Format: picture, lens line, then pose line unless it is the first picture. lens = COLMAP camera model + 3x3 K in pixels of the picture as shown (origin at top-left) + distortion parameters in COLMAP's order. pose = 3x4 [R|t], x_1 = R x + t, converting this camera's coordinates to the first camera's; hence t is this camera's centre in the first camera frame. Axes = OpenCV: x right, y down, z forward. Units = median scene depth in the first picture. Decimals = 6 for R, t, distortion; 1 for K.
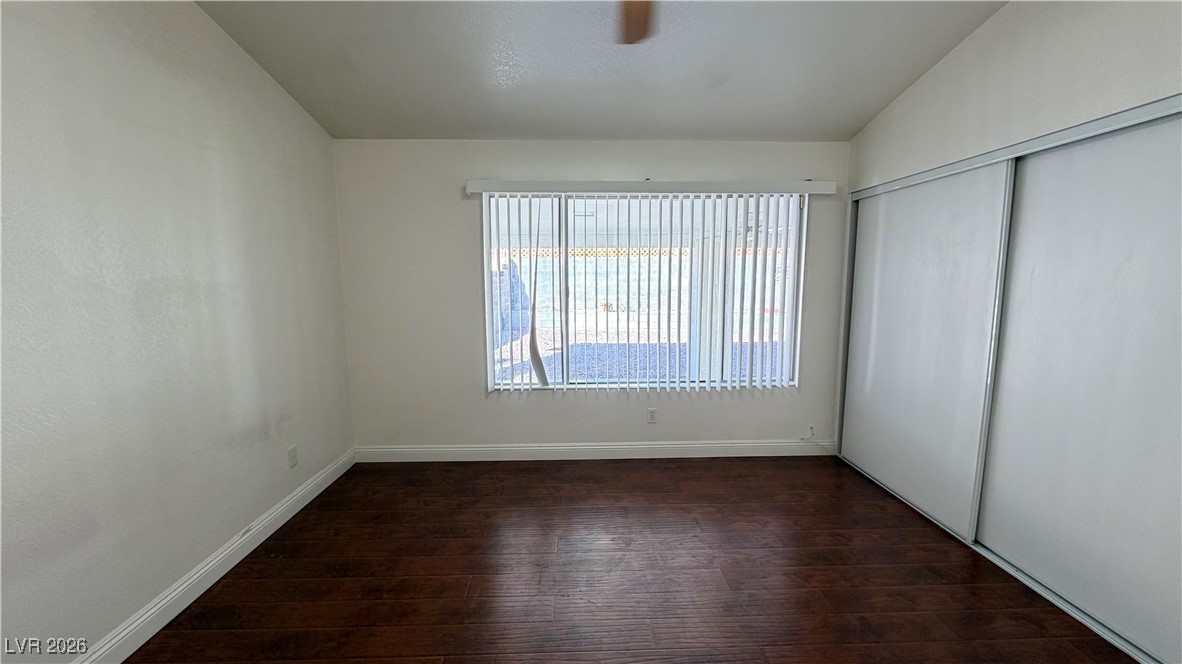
lens RADIAL K [[469.0, 0, 591.1], [0, 469.0, 336.8], [0, 0, 1]] dist [-0.002140, -0.000715]
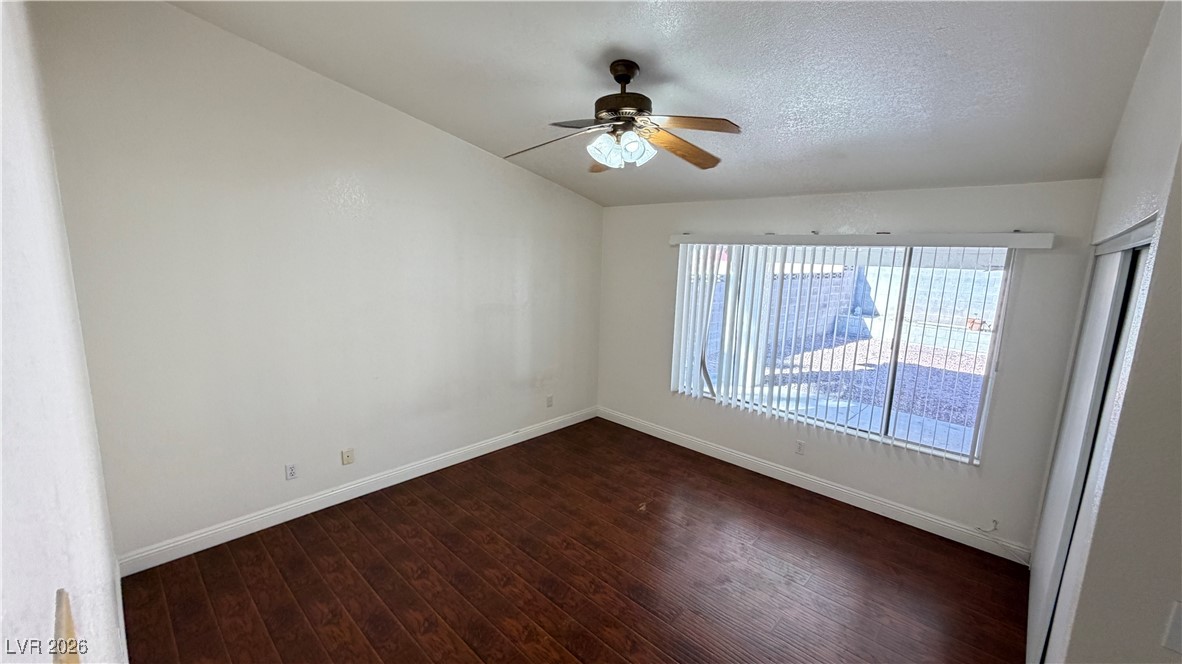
lens RADIAL K [[469.0, 0, 591.8], [0, 469.0, 331.9], [0, 0, 1]] dist [-0.002140, -0.000715]
pose [[0.704942, 0.142073, -0.694890, 0.552426], [-0.124347, 0.989314, 0.076122, -0.127664], [0.698279, 0.032746, 0.715076, -0.127261]]
